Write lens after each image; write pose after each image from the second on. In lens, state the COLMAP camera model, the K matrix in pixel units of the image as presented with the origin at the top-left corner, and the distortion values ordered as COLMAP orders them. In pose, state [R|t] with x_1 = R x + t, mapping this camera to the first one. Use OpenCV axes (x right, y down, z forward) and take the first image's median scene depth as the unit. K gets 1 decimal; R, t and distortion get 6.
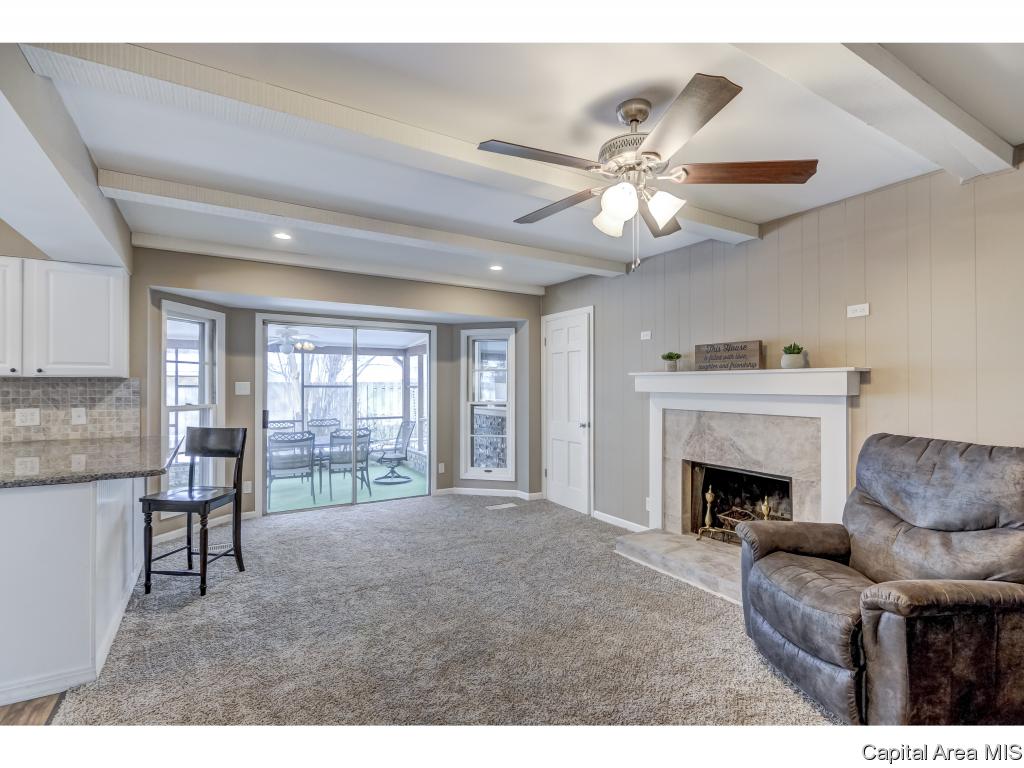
lens RADIAL K [[486.4, 0, 506.6], [0, 486.4, 385.4], [0, 0, 1]] dist [0.002361, -0.000256]
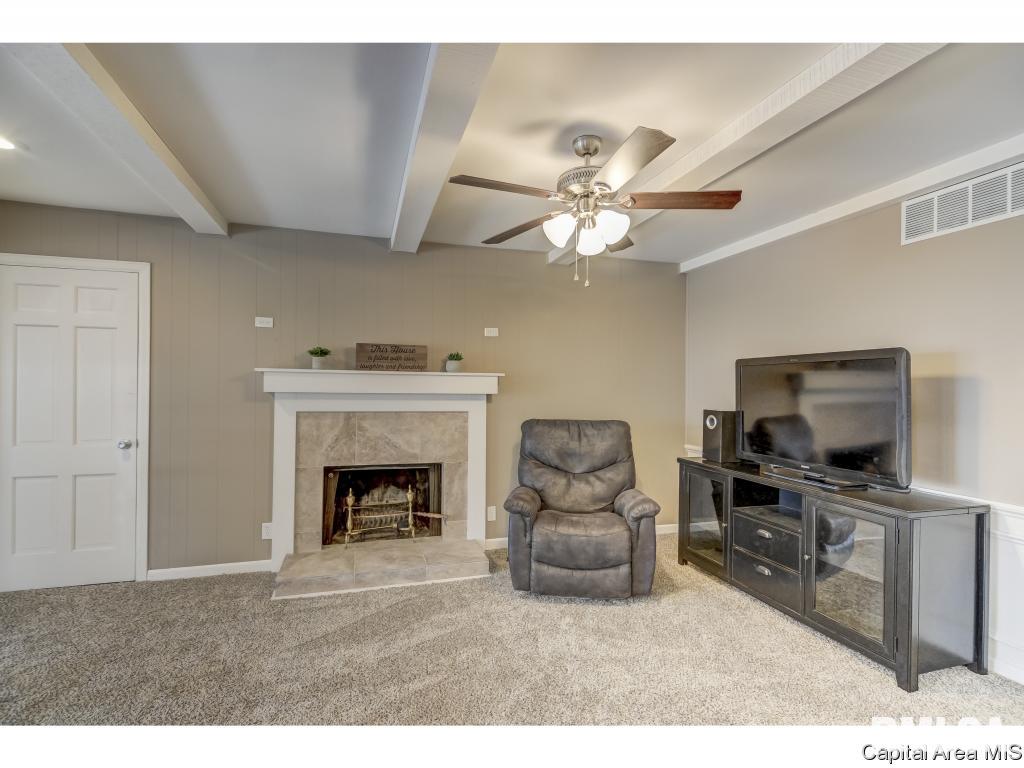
lens RADIAL K [[486.4, 0, 506.6], [0, 486.4, 385.4], [0, 0, 1]] dist [0.002361, -0.000256]
pose [[0.245164, 0.007285, 0.969454, -0.474948], [-0.008730, 0.999948, -0.005307, 0.003137], [-0.969442, -0.007162, 0.245215, 0.492078]]
